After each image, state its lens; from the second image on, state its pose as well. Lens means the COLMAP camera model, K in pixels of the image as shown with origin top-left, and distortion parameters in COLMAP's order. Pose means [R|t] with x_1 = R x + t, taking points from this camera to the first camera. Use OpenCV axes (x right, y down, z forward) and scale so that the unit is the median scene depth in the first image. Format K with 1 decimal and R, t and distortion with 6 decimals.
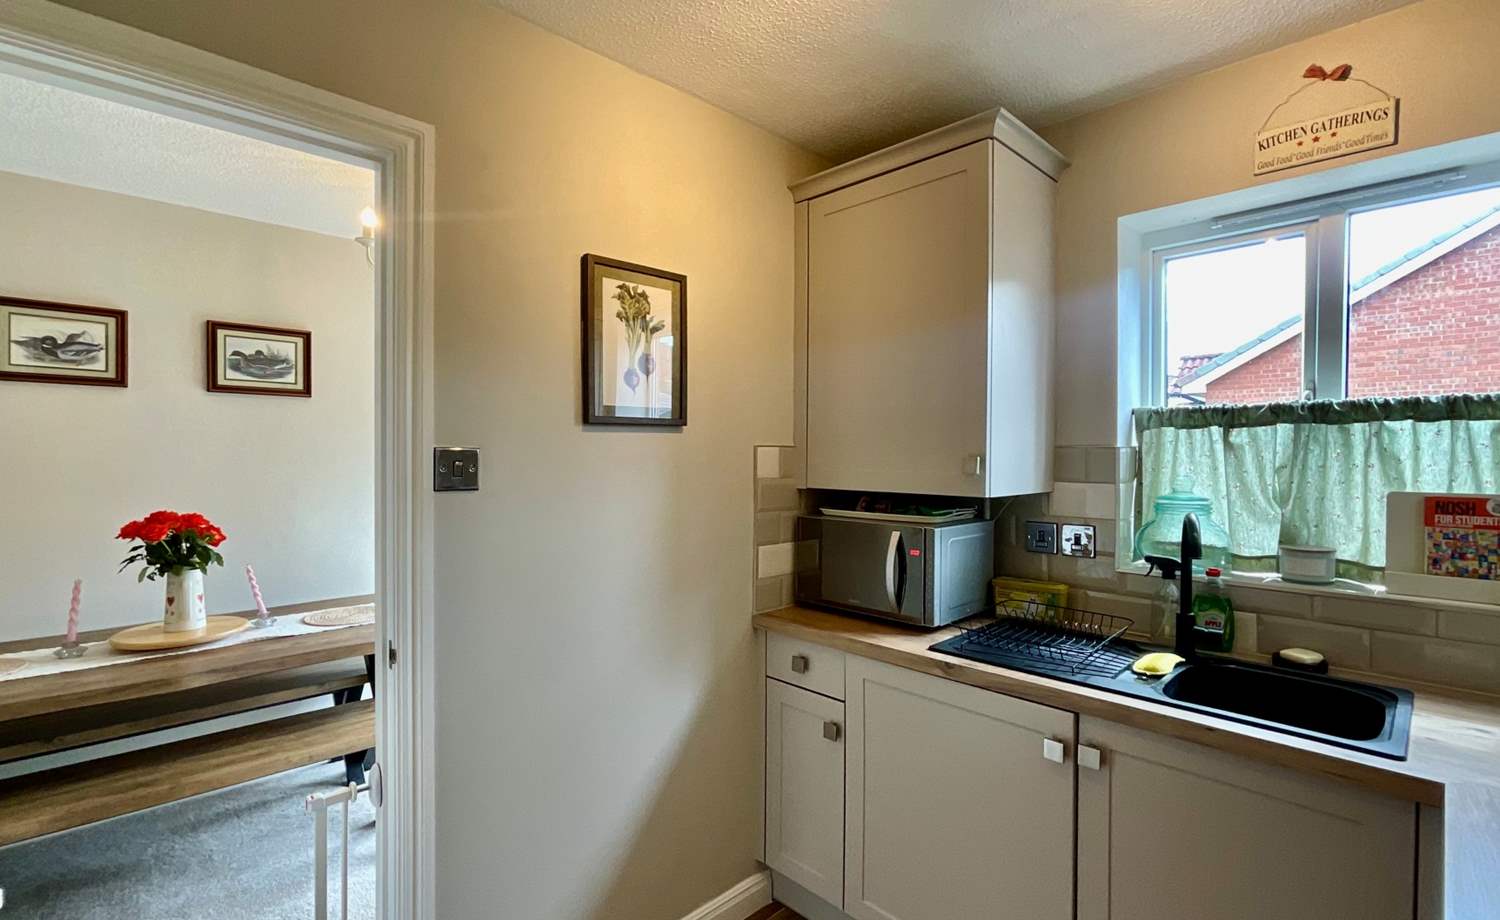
lens RADIAL K [[641.9, 0, 747.4], [0, 641.9, 462.5], [0, 0, 1]] dist [0.000785, 0.000049]
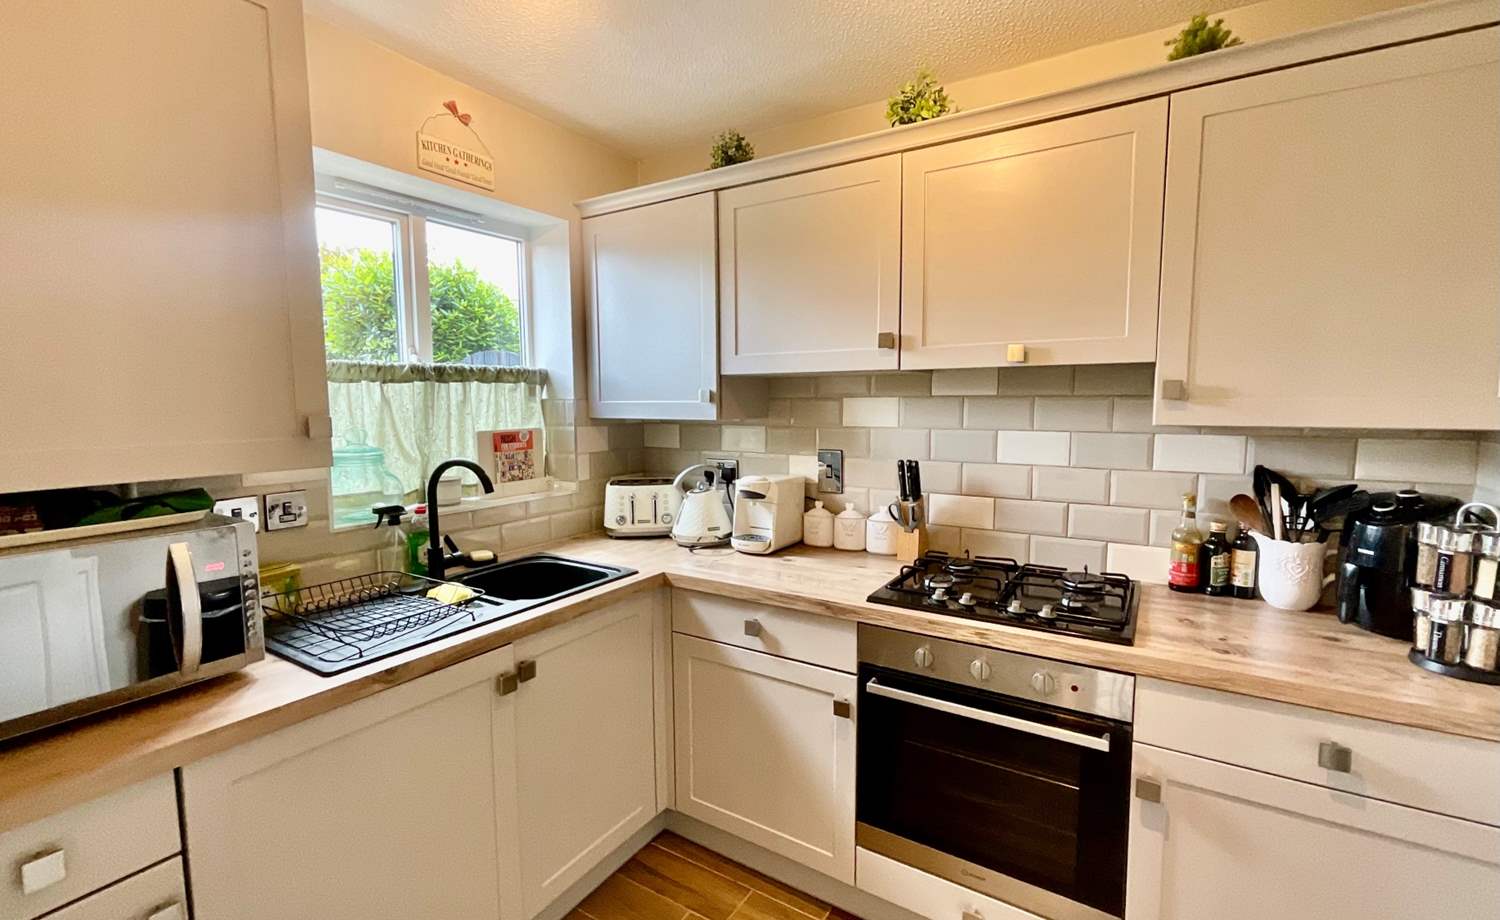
lens RADIAL K [[641.9, 0, 747.4], [0, 641.9, 462.5], [0, 0, 1]] dist [0.000785, 0.000049]
pose [[-0.206749, -0.098399, 0.973433, -0.546266], [0.021384, 0.994238, 0.105044, -0.023965], [-0.978160, 0.042534, -0.203453, 0.703097]]
